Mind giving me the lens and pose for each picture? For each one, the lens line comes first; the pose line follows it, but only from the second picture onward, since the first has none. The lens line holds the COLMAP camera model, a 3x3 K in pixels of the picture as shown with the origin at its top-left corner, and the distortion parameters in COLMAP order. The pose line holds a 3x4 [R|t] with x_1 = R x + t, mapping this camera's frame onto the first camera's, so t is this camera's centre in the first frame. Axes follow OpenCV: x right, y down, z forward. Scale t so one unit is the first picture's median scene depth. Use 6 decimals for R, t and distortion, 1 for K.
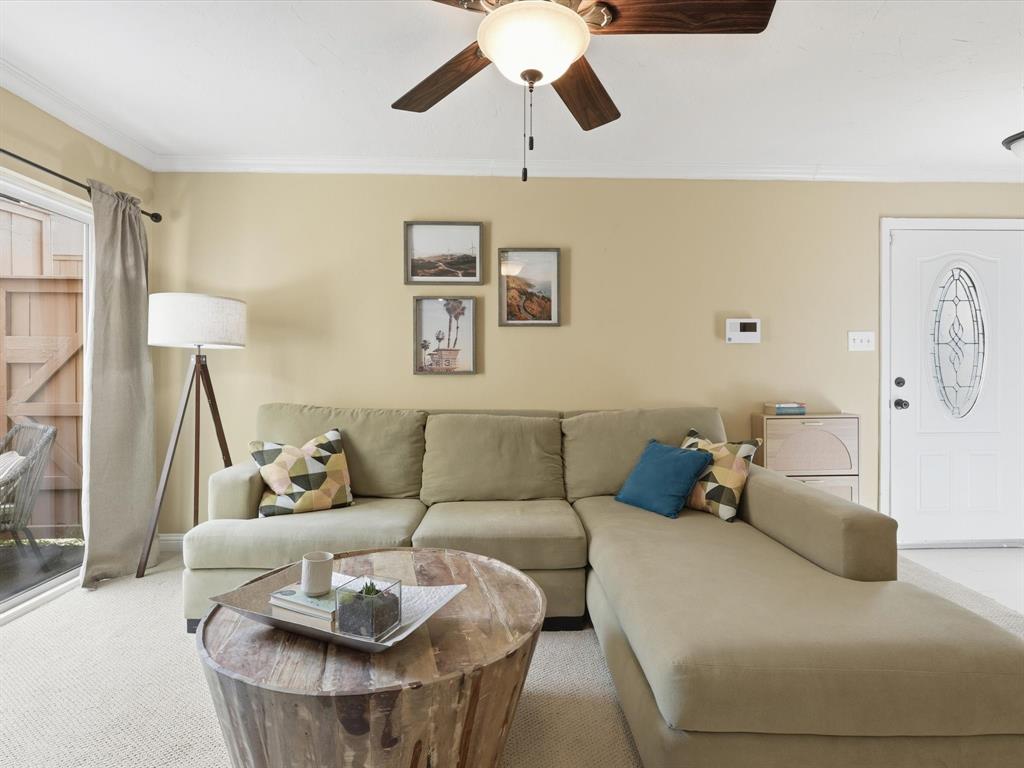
lens RADIAL K [[544.7, 0, 513.5], [0, 544.7, 368.3], [0, 0, 1]] dist [-0.000611, 0.001218]
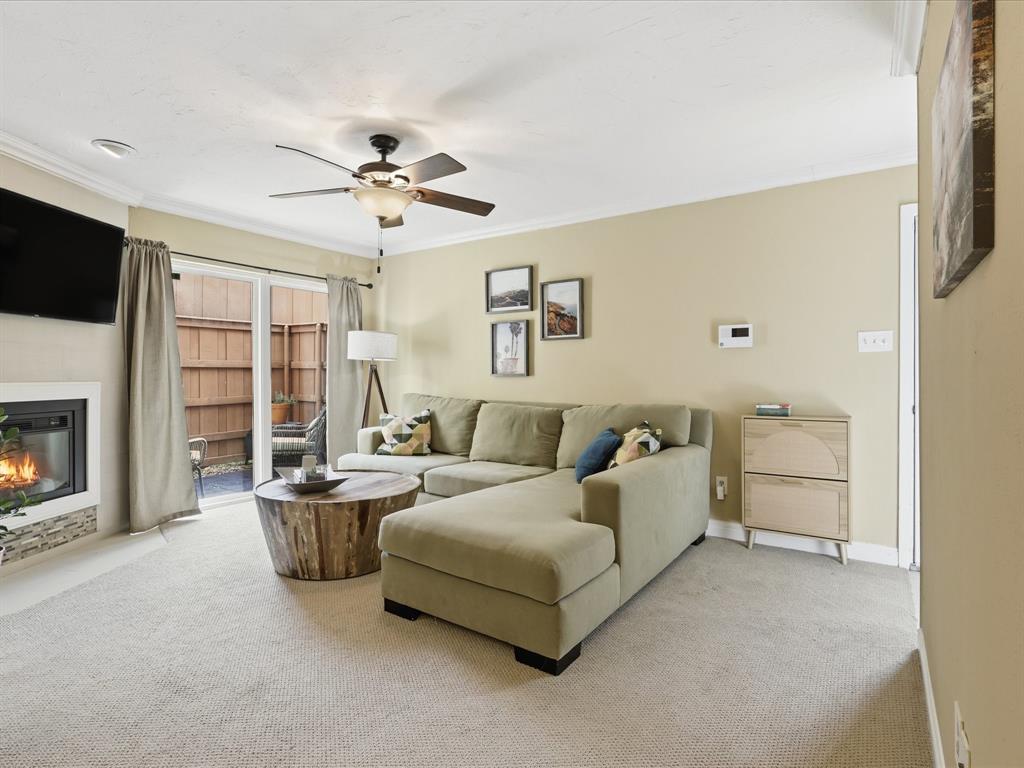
lens RADIAL K [[534.9, 0, 510.9], [0, 534.9, 381.2], [0, 0, 1]] dist [-0.001238, 0.000734]
pose [[0.804021, 0.007132, -0.594558, 0.793300], [0.000951, 0.999911, 0.013282, 0.006431], [0.594600, -0.011244, 0.803943, -0.126749]]
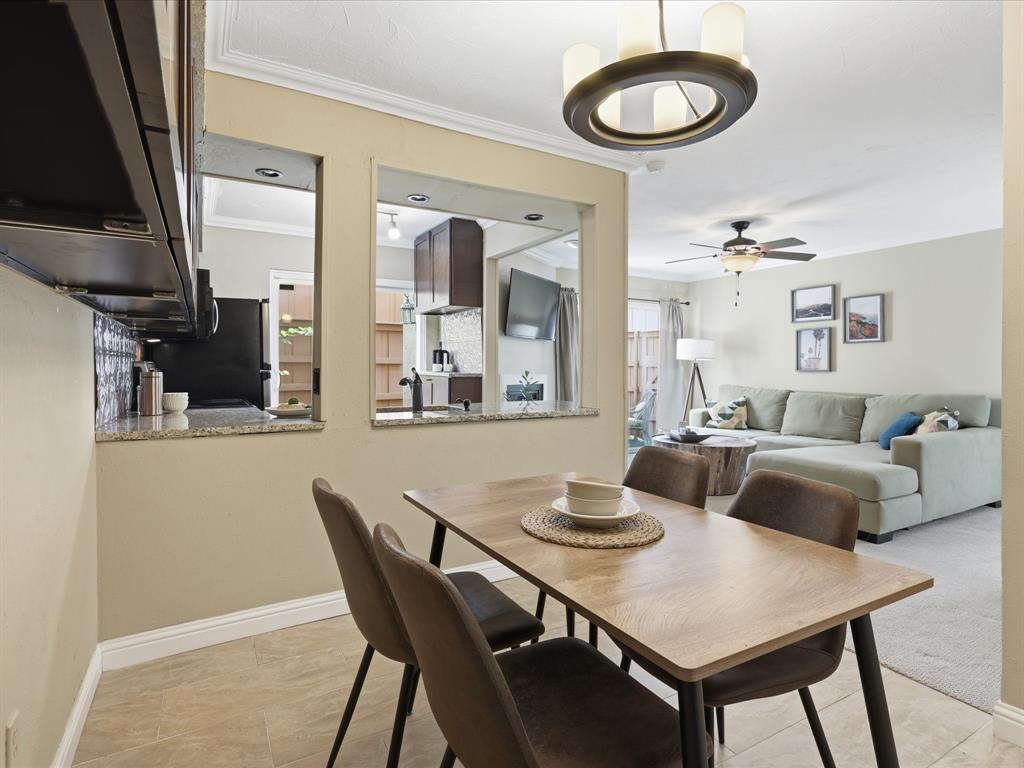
lens RADIAL K [[538.2, 0, 510.9], [0, 538.2, 371.8], [0, 0, 1]] dist [-0.003350, 0.001696]
pose [[0.470902, 0.002609, -0.882182, 1.094862], [-0.001401, 0.999997, 0.002210, 0.009573], [0.882185, 0.000195, 0.470904, -0.805525]]
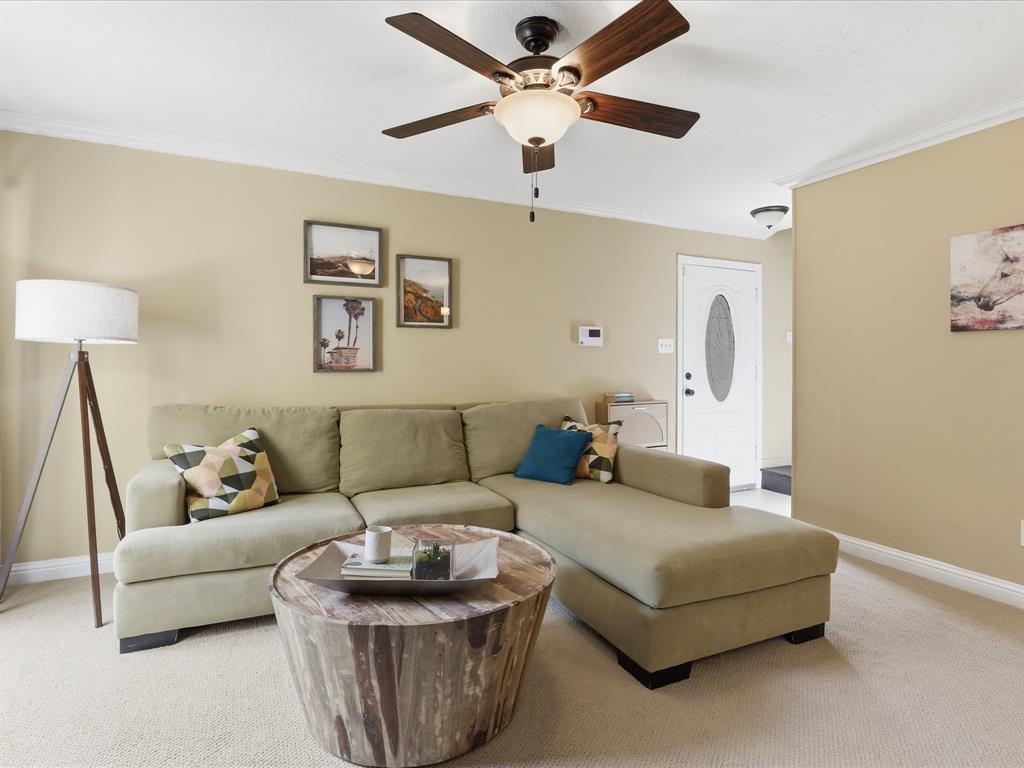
lens RADIAL K [[544.7, 0, 513.5], [0, 544.7, 368.3], [0, 0, 1]] dist [-0.000611, 0.001218]
pose [[0.915299, -0.002099, 0.402770, -0.282563], [0.000244, 0.999989, 0.004656, -0.000836], [-0.402775, -0.004164, 0.915289, -0.086783]]
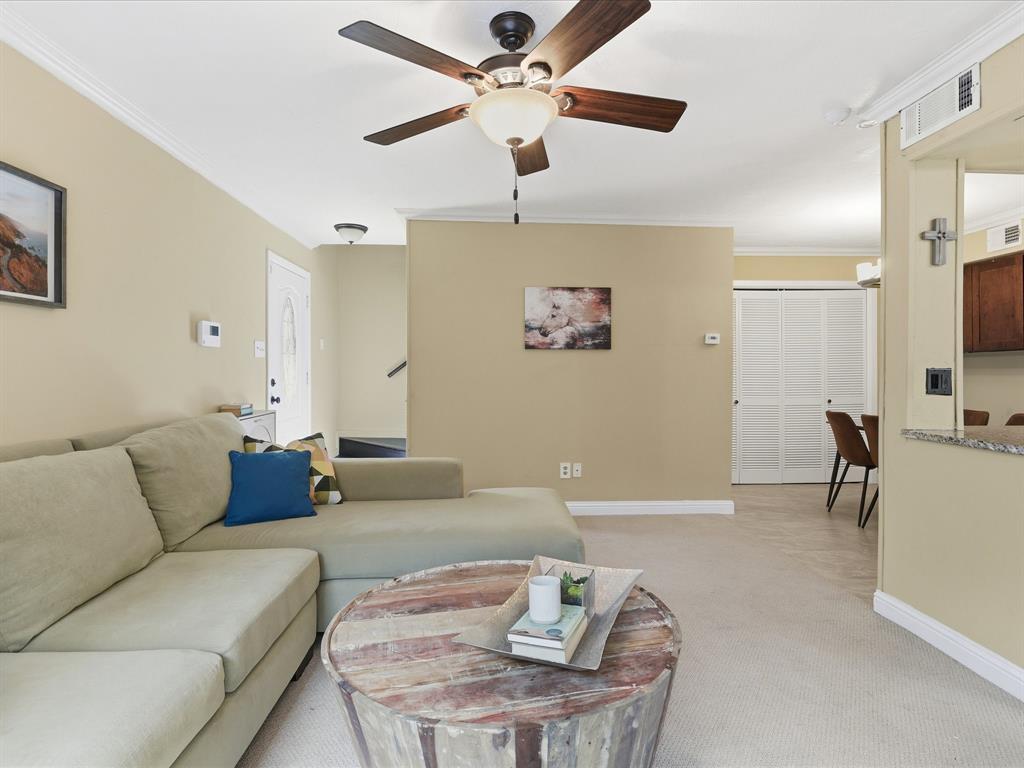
lens RADIAL K [[538.2, 0, 510.9], [0, 538.2, 371.8], [0, 0, 1]] dist [-0.003350, 0.001696]
pose [[-0.008795, -0.003114, 0.999956, -0.633904], [0.001281, 0.999994, 0.003125, -0.003873], [-0.999961, 0.001309, -0.008791, 0.535007]]
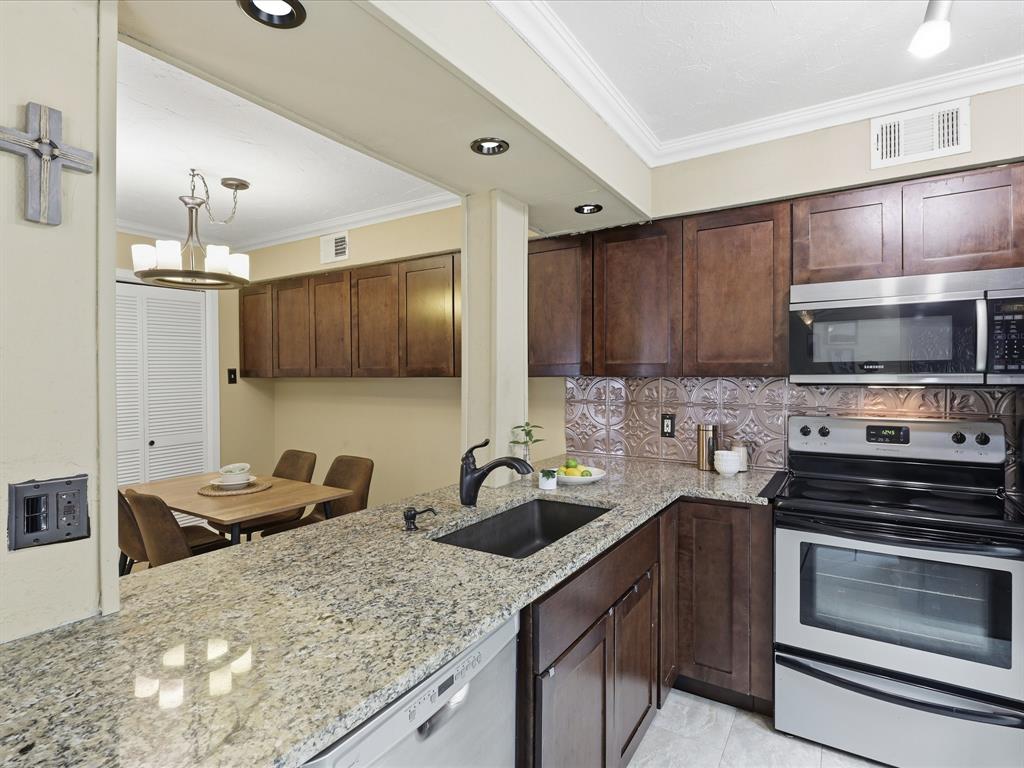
lens RADIAL K [[534.9, 0, 510.9], [0, 534.9, 381.2], [0, 0, 1]] dist [-0.001238, 0.000734]
pose [[-0.825315, -0.011276, 0.564560, -0.250118], [-0.001806, 0.999848, 0.017330, -0.071391], [-0.564670, 0.013282, -0.825210, -0.002505]]
